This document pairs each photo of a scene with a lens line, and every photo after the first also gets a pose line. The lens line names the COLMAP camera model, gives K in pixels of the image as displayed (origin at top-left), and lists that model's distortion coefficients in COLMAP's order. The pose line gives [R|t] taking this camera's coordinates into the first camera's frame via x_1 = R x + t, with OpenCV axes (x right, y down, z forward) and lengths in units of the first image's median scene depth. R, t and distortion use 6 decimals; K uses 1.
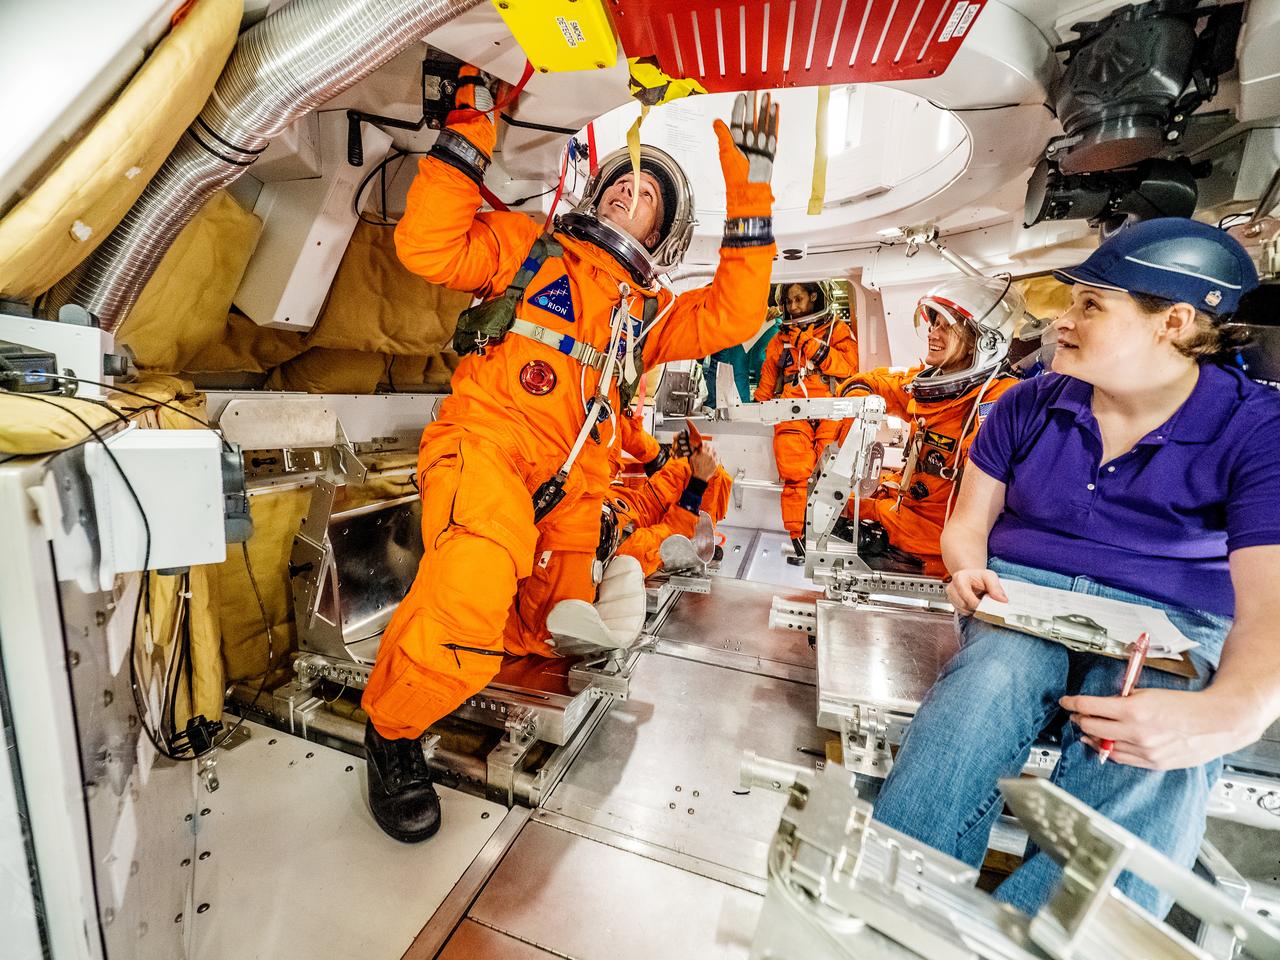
lens RADIAL K [[533.5, 0, 636.1], [0, 533.5, 476.0], [0, 0, 1]] dist [-0.025907, 0.004925]
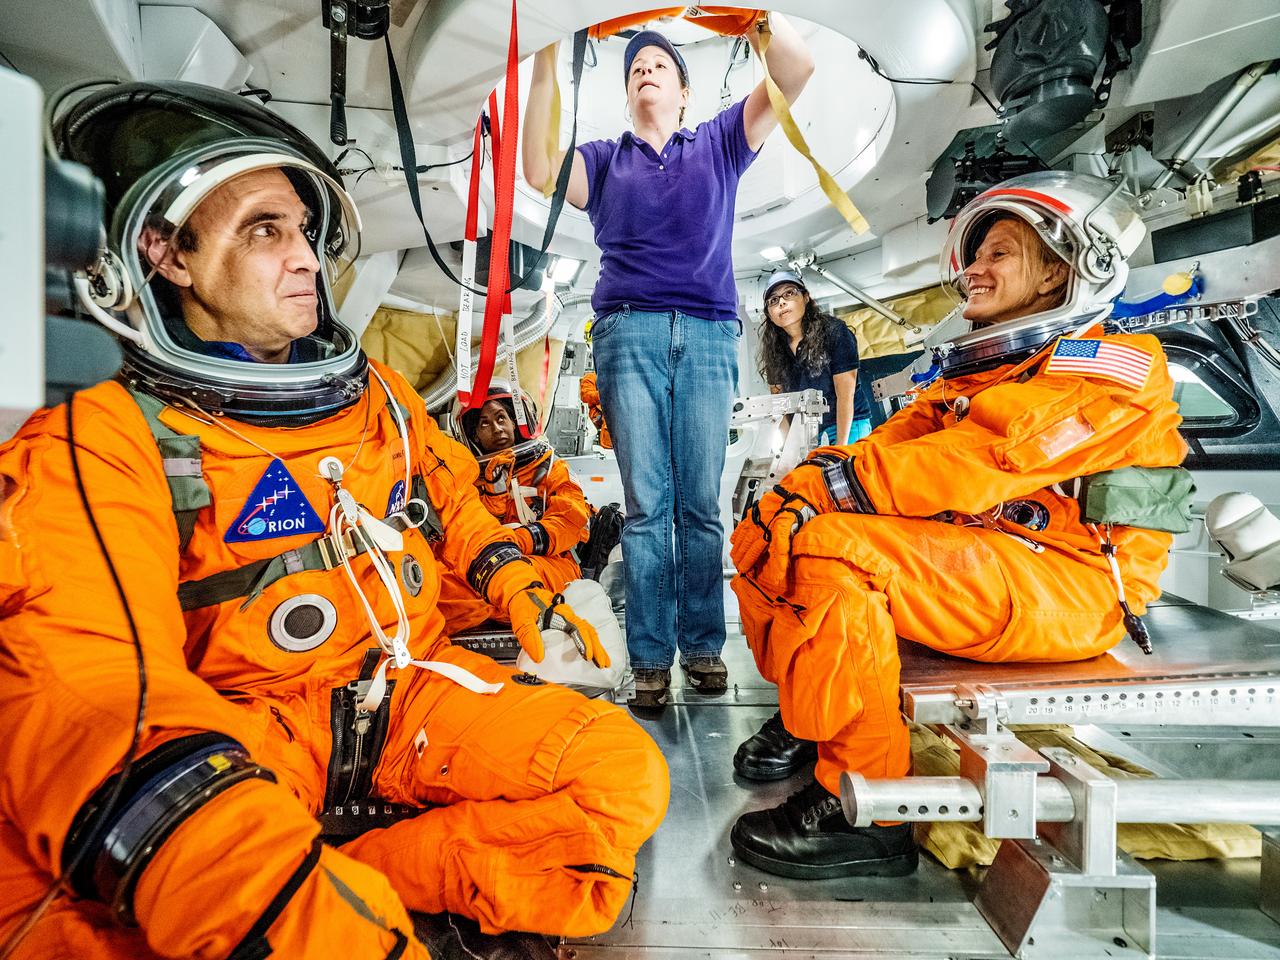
lens RADIAL K [[540.8, 0, 640.0], [0, 540.8, 480.0], [0, 0, 1]] dist [-0.026235, 0.005948]
pose [[0.954894, -0.068311, 0.288983, -0.212684], [0.104758, 0.988105, -0.112581, 0.129574], [-0.277855, 0.137776, 0.950691, 0.237823]]
